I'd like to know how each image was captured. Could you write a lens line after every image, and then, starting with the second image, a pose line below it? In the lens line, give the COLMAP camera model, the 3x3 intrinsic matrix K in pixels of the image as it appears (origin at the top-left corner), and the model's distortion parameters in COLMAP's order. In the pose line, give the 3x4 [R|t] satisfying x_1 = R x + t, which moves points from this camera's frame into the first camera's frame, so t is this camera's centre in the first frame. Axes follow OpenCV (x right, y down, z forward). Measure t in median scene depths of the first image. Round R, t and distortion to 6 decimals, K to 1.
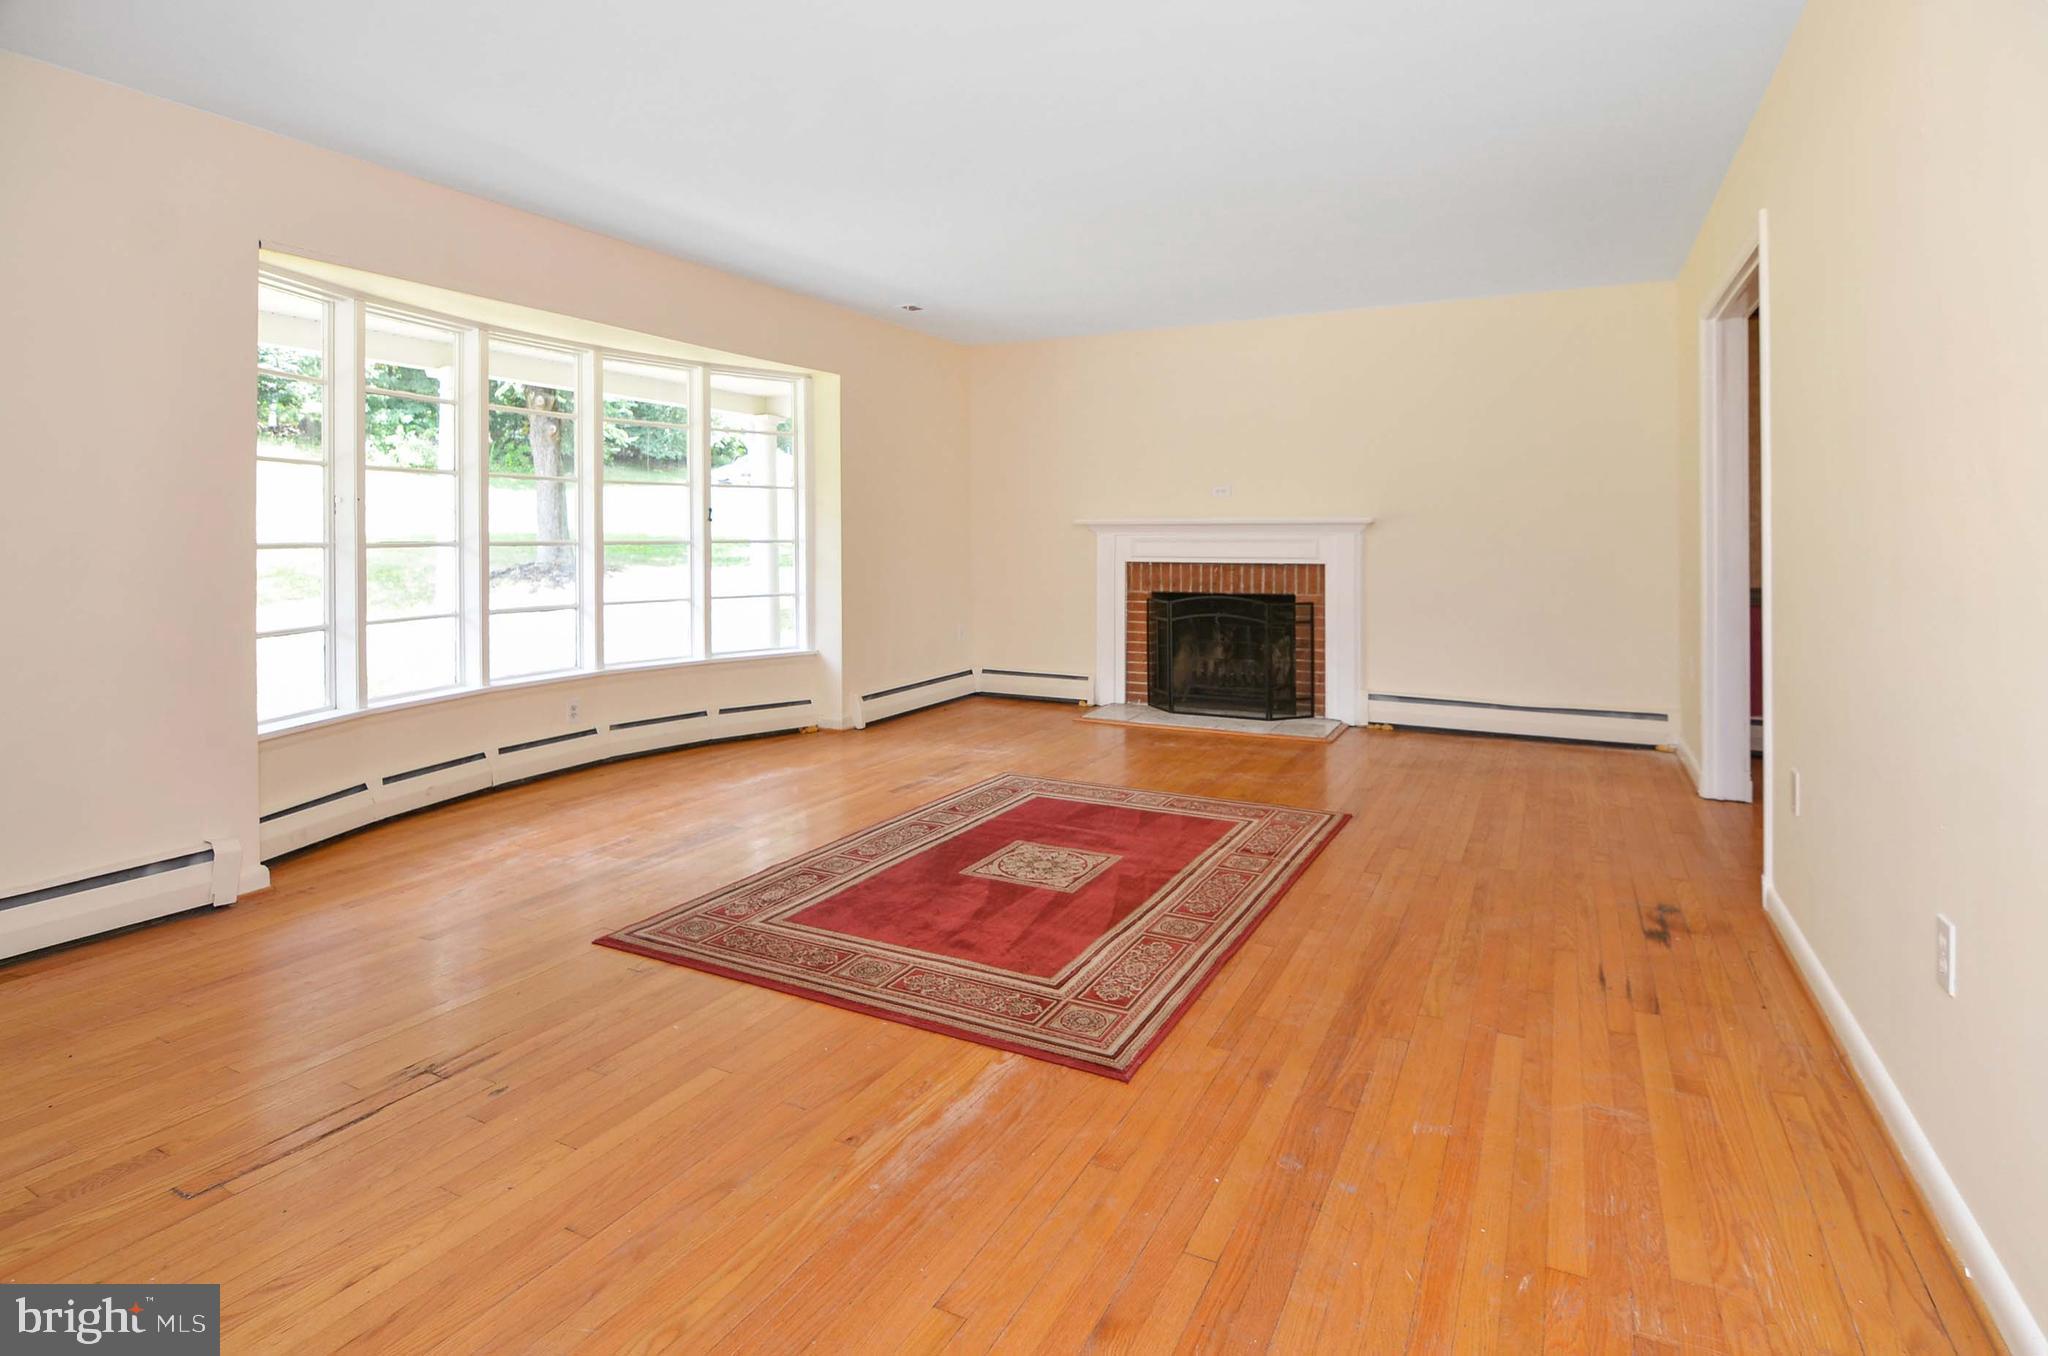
lens RADIAL K [[1034.7, 0, 1024.6], [0, 1034.7, 558.6], [0, 0, 1]] dist [0.011174, -0.019881]
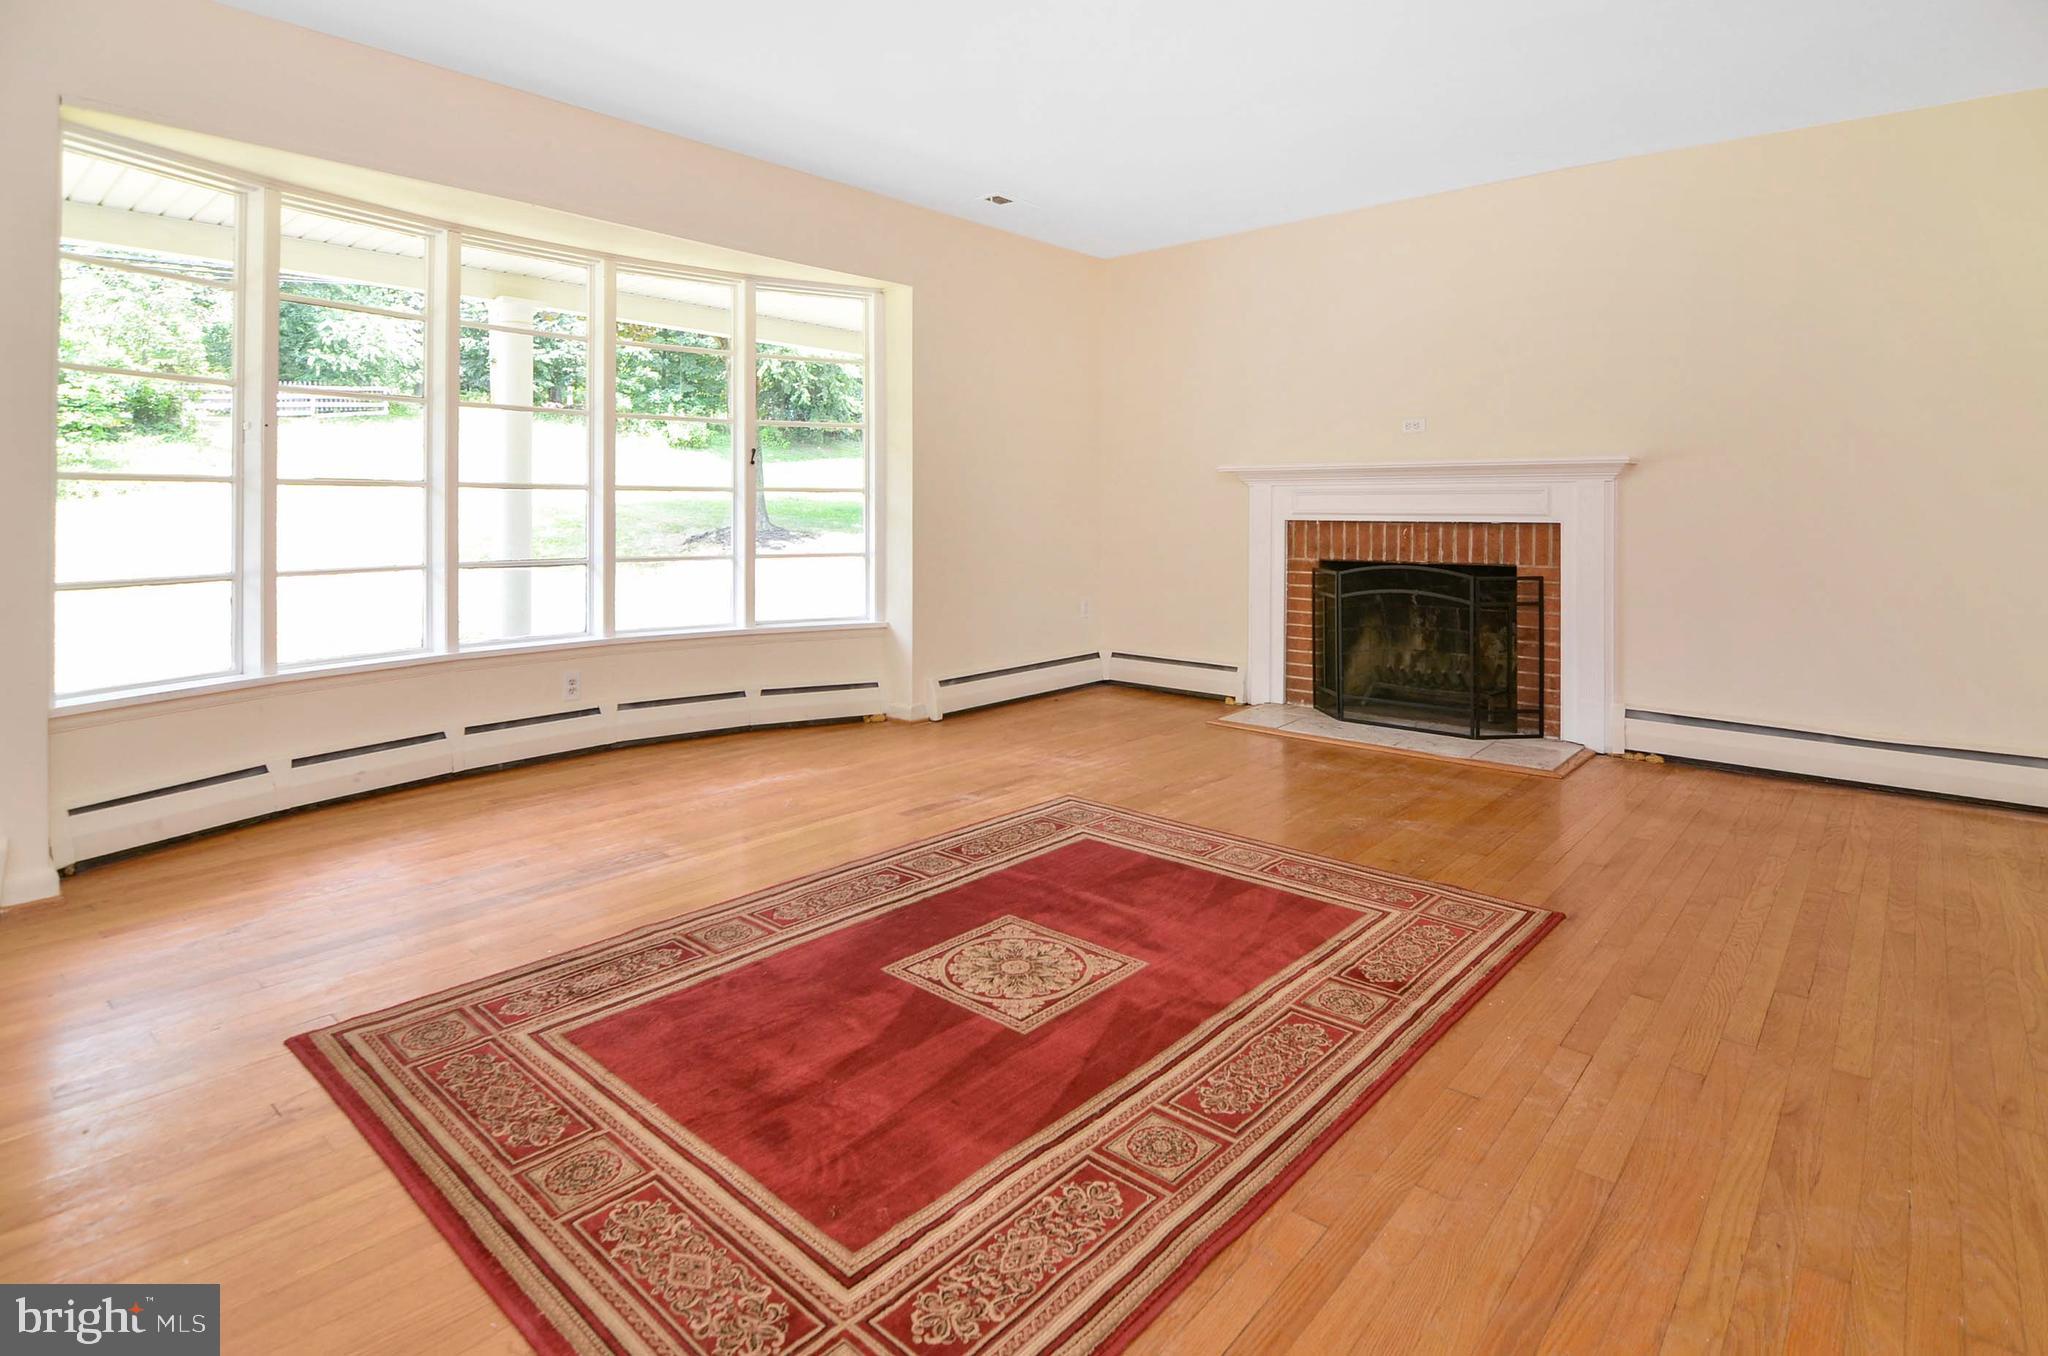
lens RADIAL K [[1043.3, 0, 1022.1], [0, 1043.3, 521.2], [0, 0, 1]] dist [-0.000184, -0.008232]
pose [[0.971570, 0.007732, -0.236626, 0.101692], [-0.010565, 0.999887, -0.010706, 0.015790], [0.236516, 0.012902, 0.971542, 0.219400]]
